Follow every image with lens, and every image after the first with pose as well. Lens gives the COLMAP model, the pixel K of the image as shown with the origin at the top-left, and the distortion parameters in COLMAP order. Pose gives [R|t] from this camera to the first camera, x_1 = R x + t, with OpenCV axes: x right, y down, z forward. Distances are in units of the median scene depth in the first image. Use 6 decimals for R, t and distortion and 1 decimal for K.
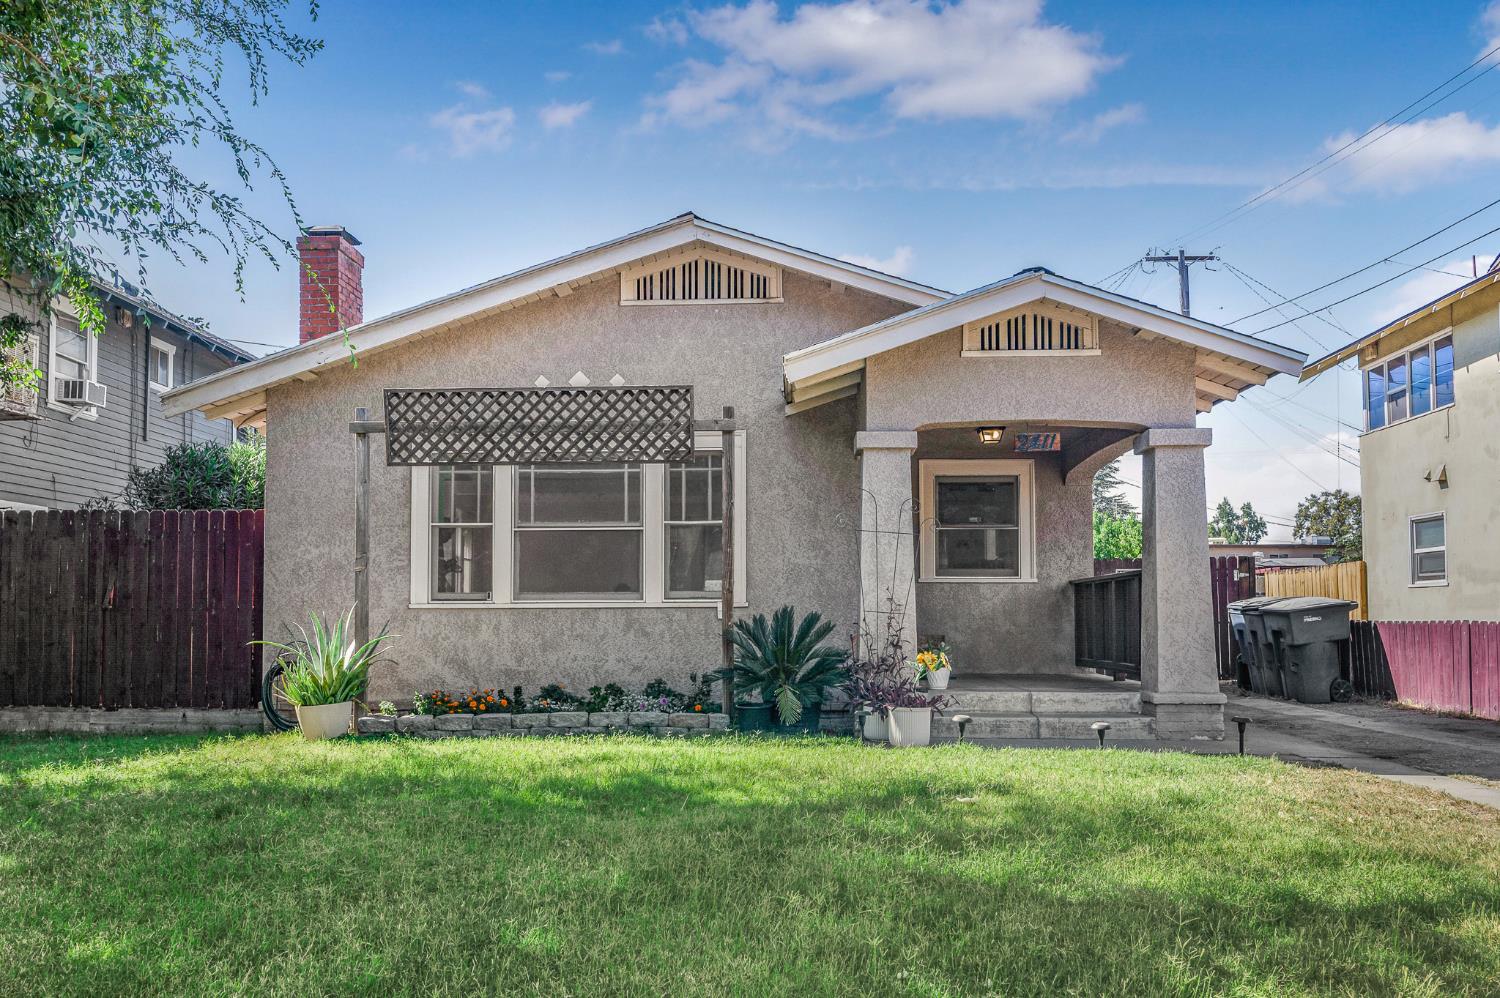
lens RADIAL K [[1144.8, 0, 754.2], [0, 1144.8, 597.5], [0, 0, 1]] dist [-0.002626, -0.001707]
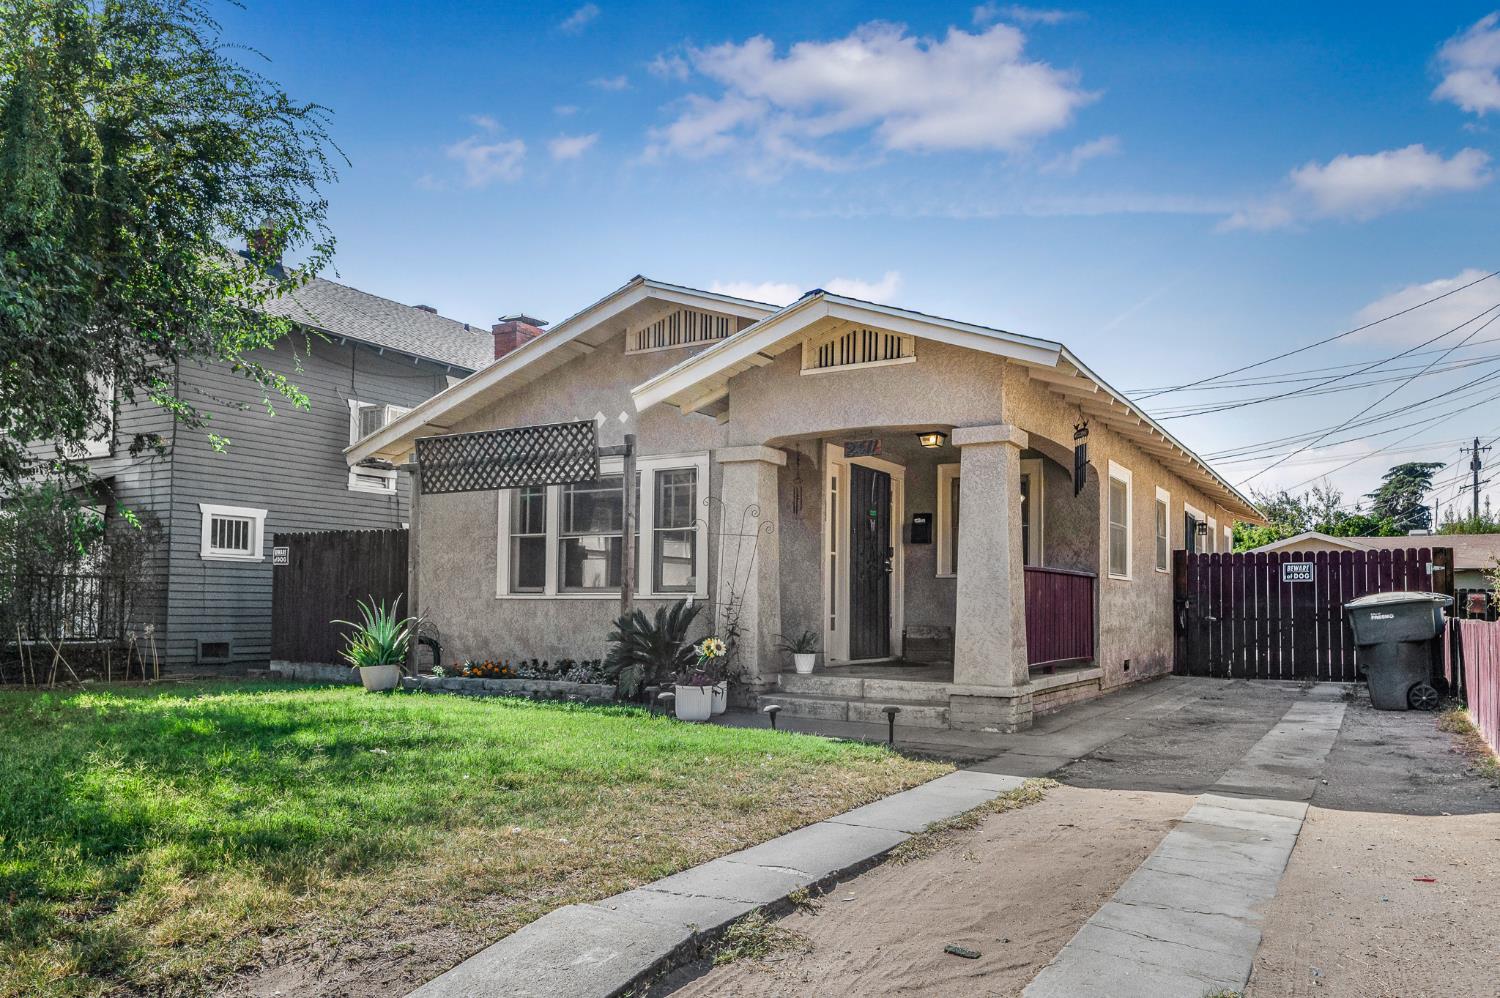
lens RADIAL K [[992.8, 0, 754.8], [0, 992.8, 592.0], [0, 0, 1]] dist [0.002327, 0.000412]
pose [[0.896137, 0.002658, -0.443770, 0.571542], [-0.002374, 0.999996, 0.001196, -0.000404], [0.443772, -0.000018, 0.896140, 0.112402]]
